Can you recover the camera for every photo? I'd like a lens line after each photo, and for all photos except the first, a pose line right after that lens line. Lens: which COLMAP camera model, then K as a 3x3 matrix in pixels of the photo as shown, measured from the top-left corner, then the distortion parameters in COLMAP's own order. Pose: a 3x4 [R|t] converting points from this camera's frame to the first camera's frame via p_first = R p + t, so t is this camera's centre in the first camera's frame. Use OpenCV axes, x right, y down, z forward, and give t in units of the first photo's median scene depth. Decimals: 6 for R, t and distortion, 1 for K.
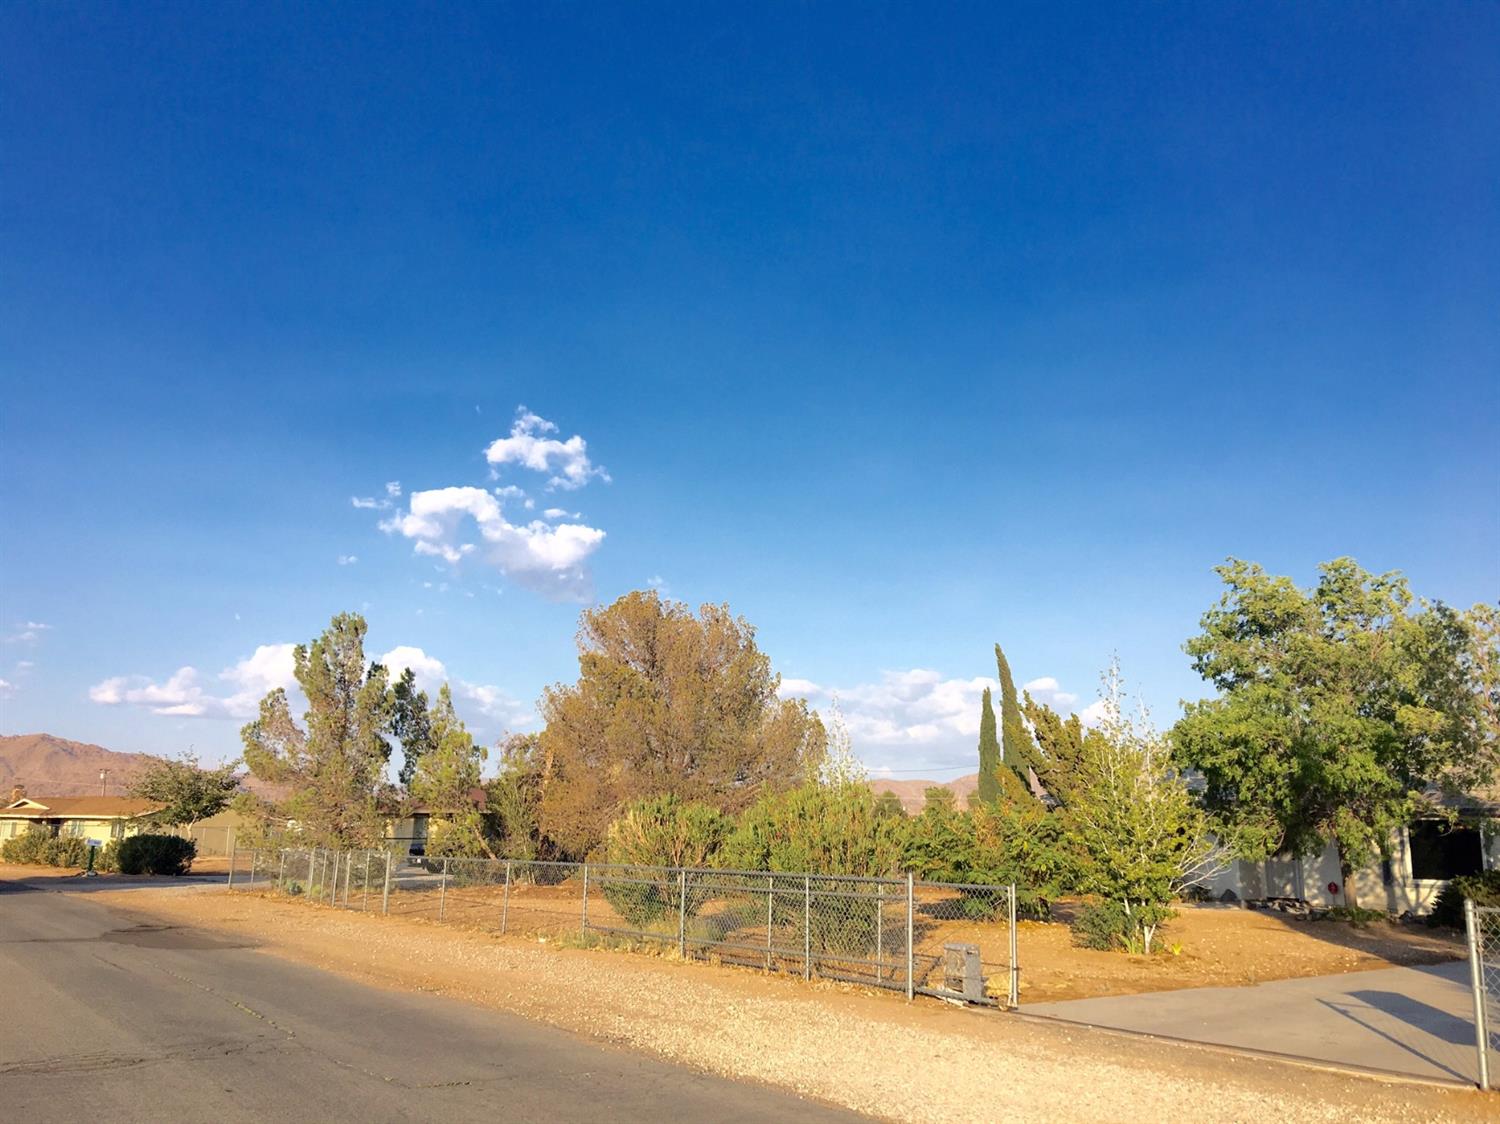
lens RADIAL K [[1271.5, 0, 755.1], [0, 1271.5, 561.5], [0, 0, 1]] dist [0.080633, -0.145118]
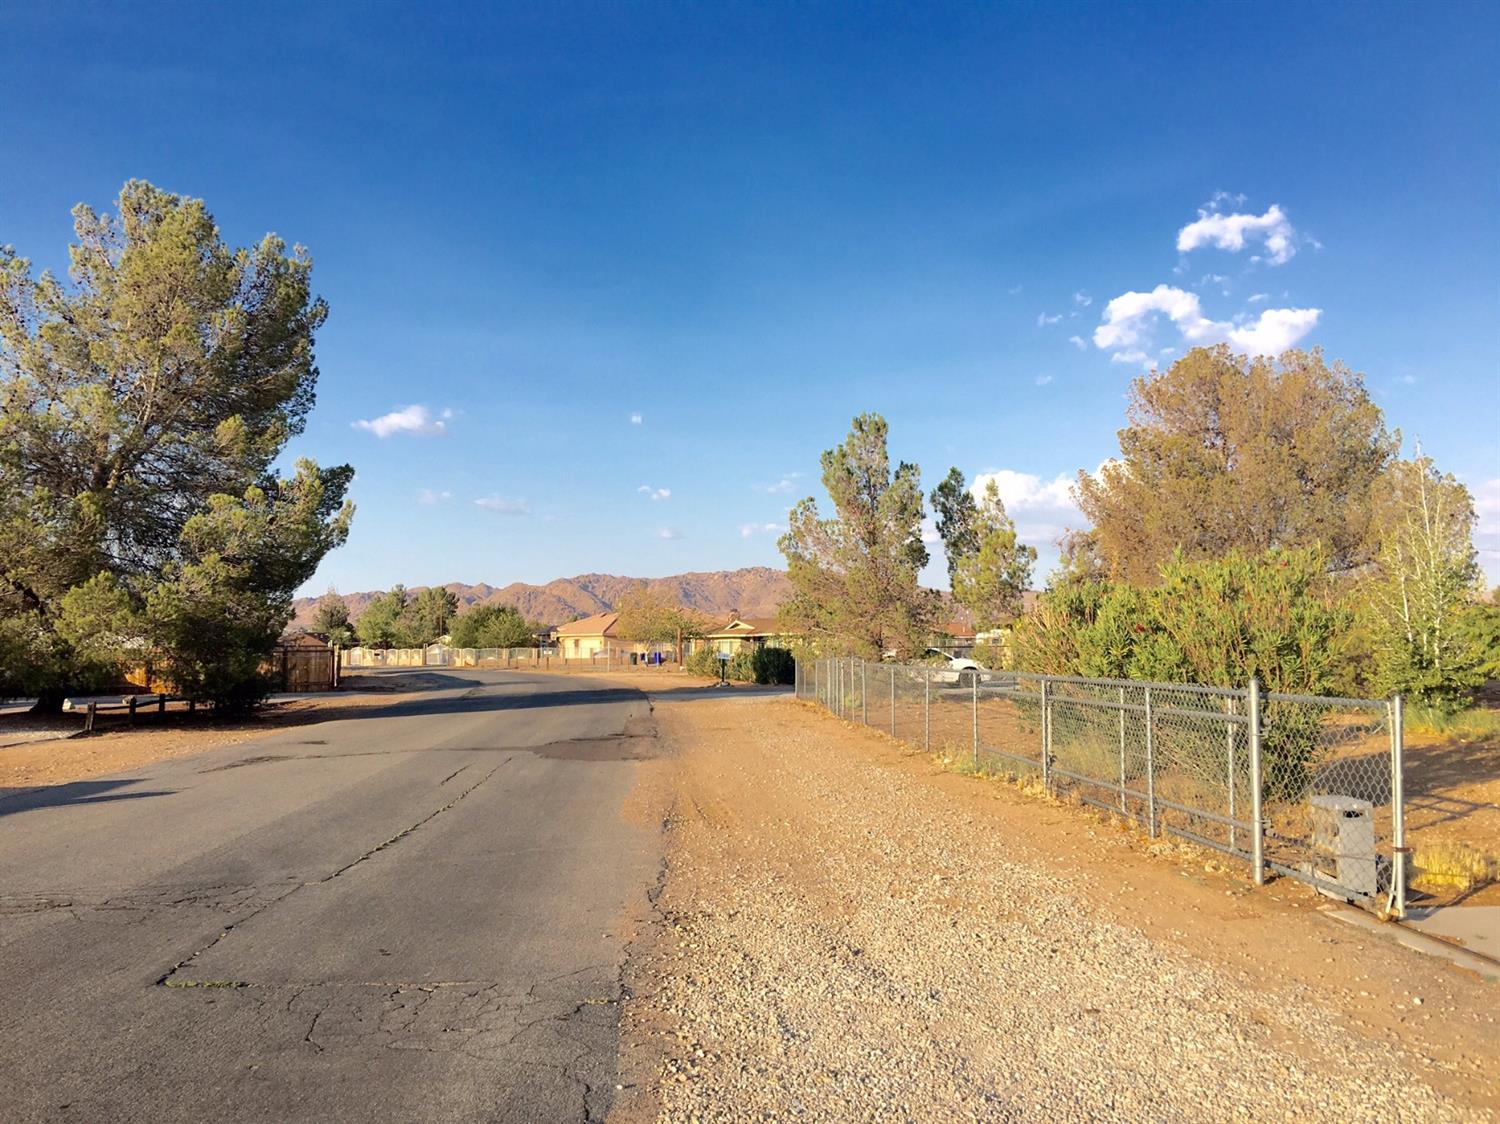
lens RADIAL K [[1271.5, 0, 755.1], [0, 1271.5, 561.5], [0, 0, 1]] dist [0.080633, -0.145118]
pose [[0.841944, -0.052346, -0.537020, 0.107290], [0.126956, 0.986559, 0.102878, 0.041472], [0.524416, -0.154795, 0.837273, 0.158589]]
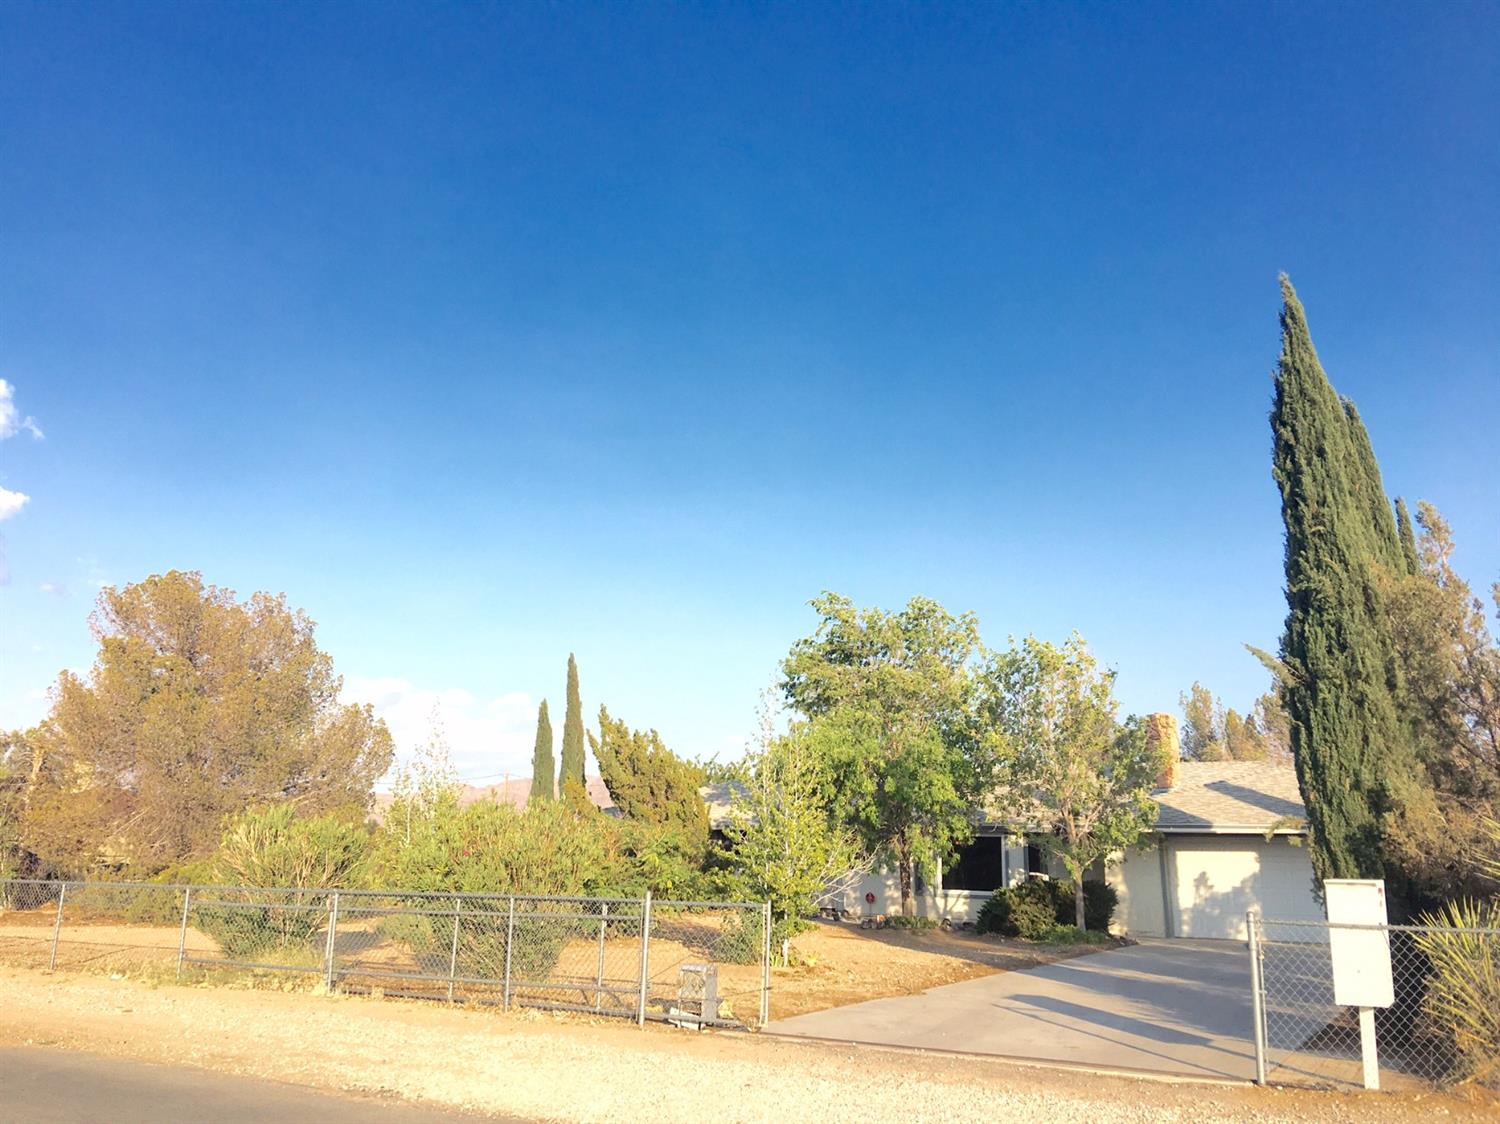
lens RADIAL K [[1271.5, 0, 755.1], [0, 1271.5, 561.5], [0, 0, 1]] dist [0.080633, -0.145118]
pose [[0.914890, 0.090714, 0.393380, -0.081686], [-0.086471, 0.995846, -0.028537, 0.008246], [-0.394335, -0.007907, 0.918933, 0.040435]]
